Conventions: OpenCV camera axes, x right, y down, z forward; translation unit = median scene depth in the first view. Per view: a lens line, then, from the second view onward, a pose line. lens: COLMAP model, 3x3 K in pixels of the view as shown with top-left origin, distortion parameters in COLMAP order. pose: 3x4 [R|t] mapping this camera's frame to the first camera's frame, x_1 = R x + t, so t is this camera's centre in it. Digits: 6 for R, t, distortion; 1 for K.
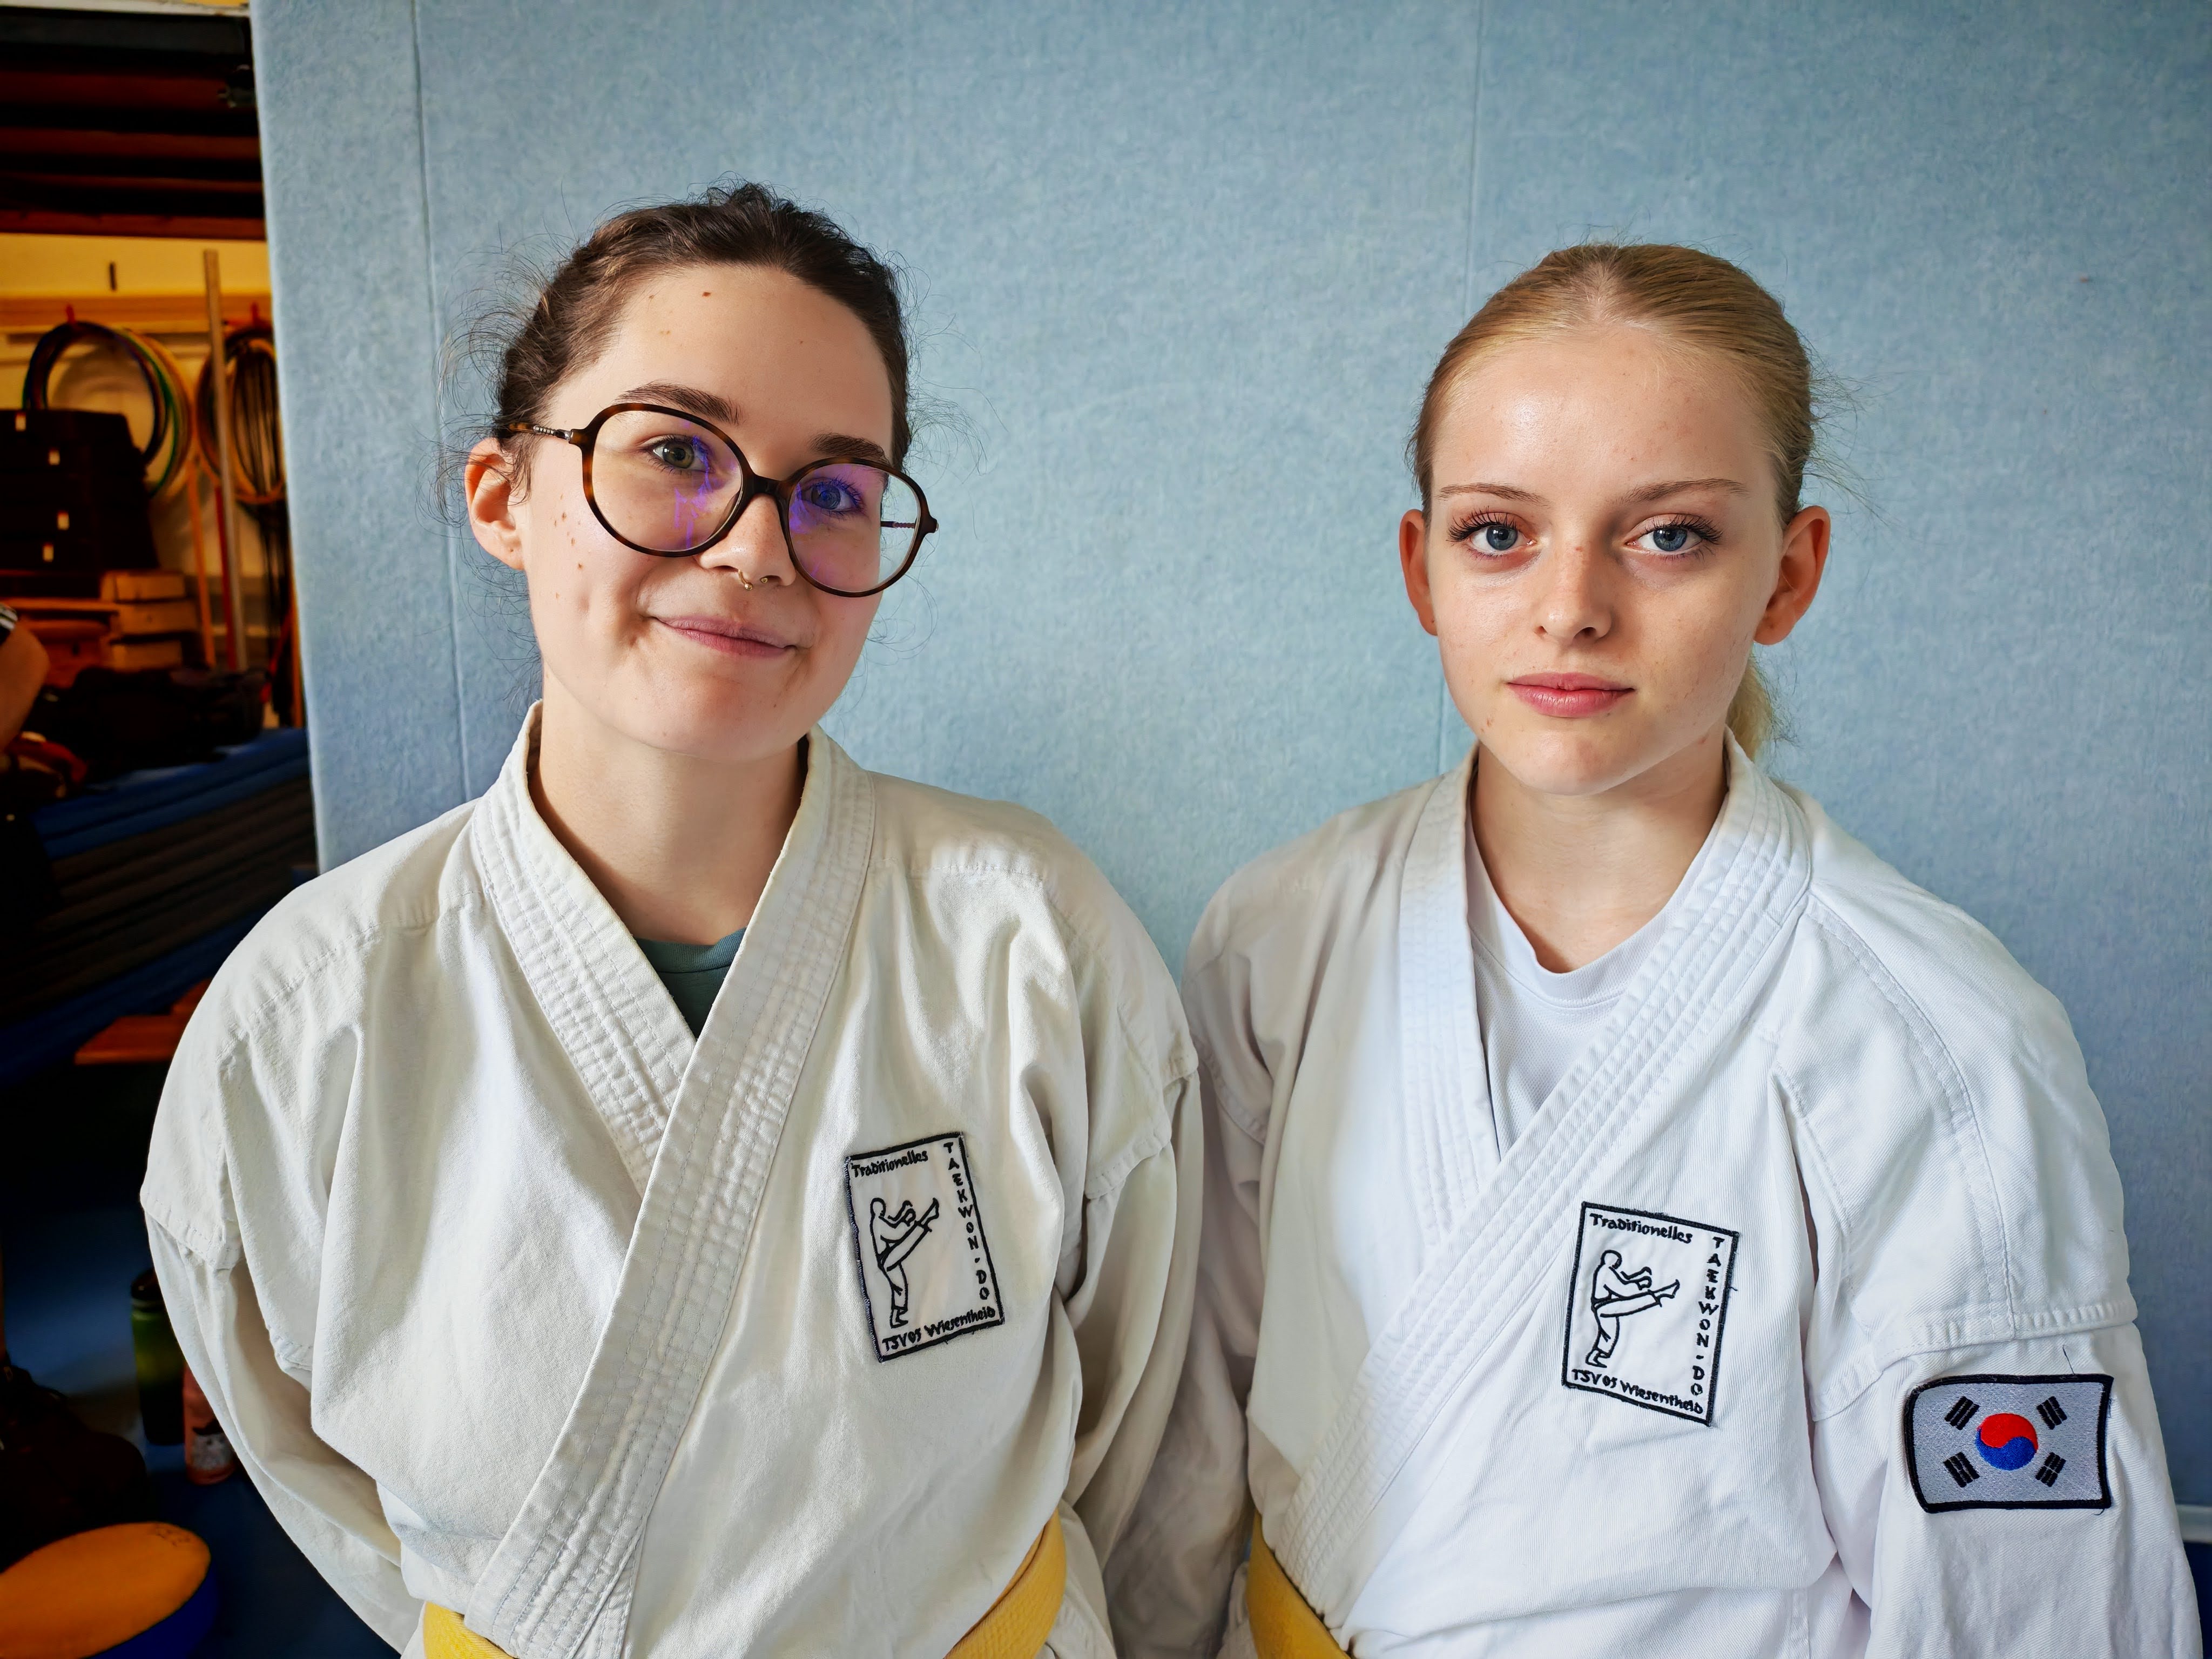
lens RADIAL K [[1585.8, 0, 1061.2], [0, 1585.8, 834.1], [0, 0, 1]] dist [0.000095, -0.005496]
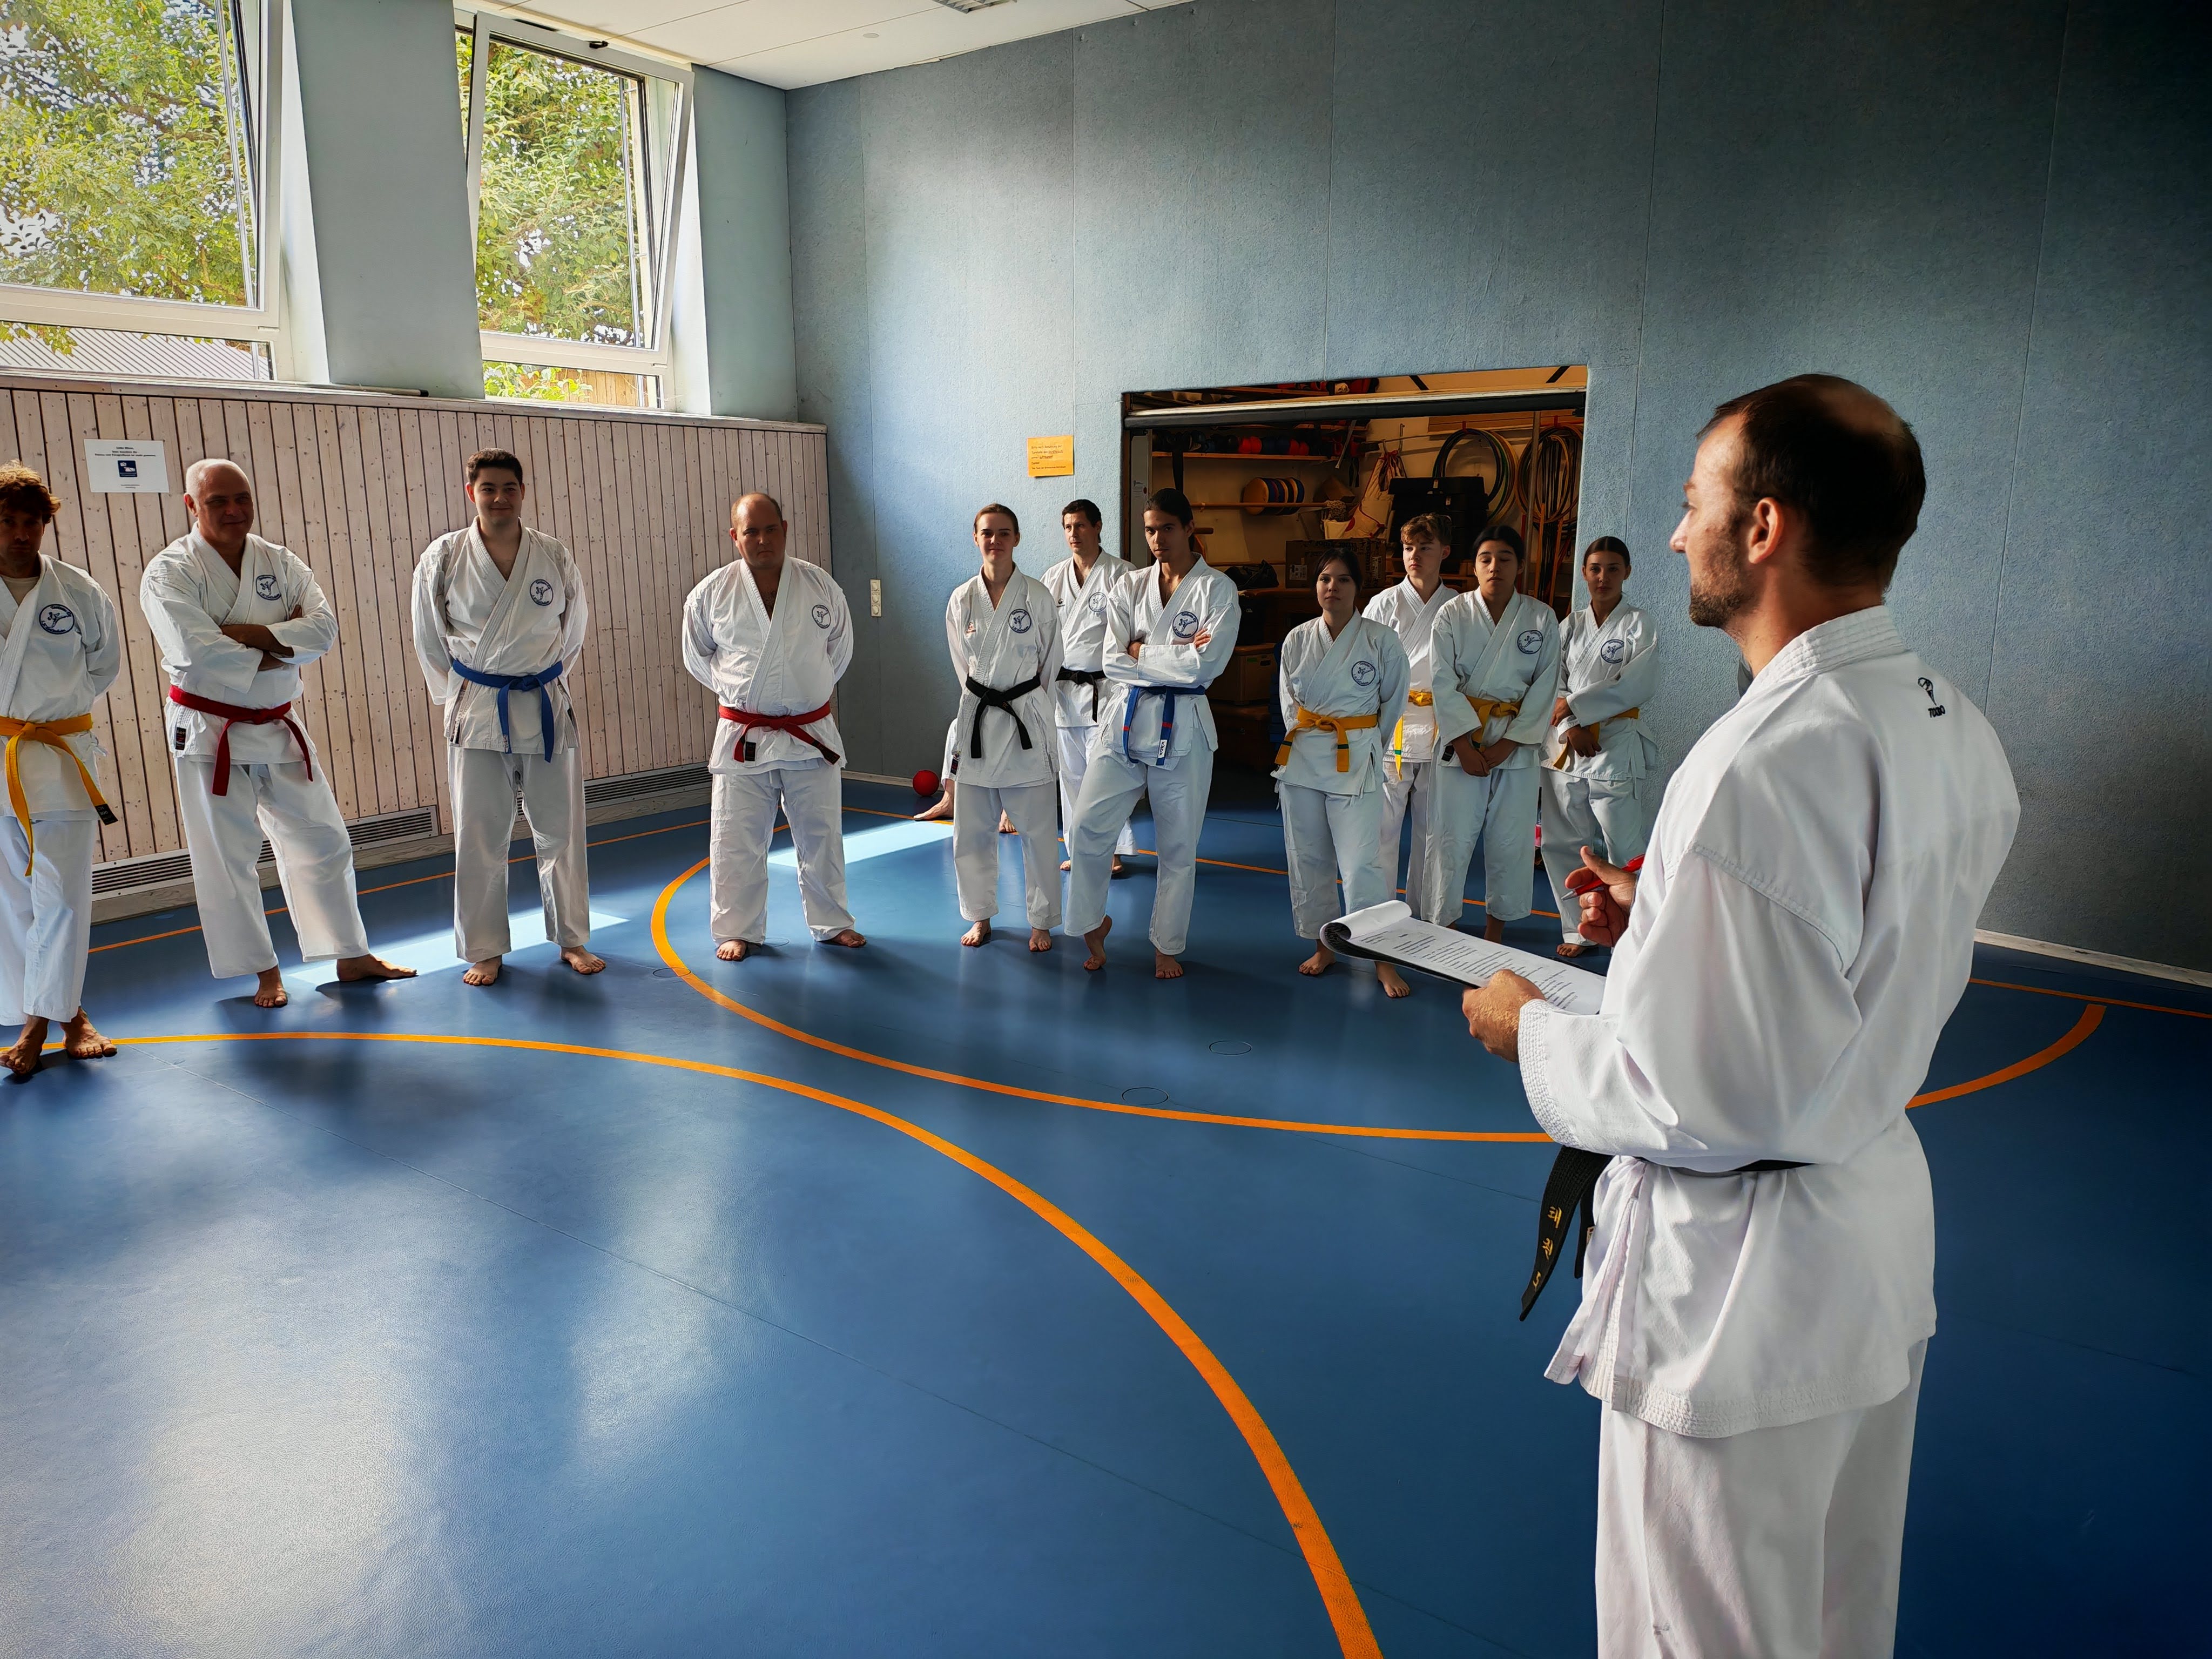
lens RADIAL K [[1585.8, 0, 1061.2], [0, 1585.8, 834.1], [0, 0, 1]] dist [0.000095, -0.005496]
pose [[0.747271, 0.127077, -0.652256, 0.869209], [-0.122760, 0.991050, 0.052441, 0.325170], [0.653082, 0.040883, 0.756183, -2.015015]]
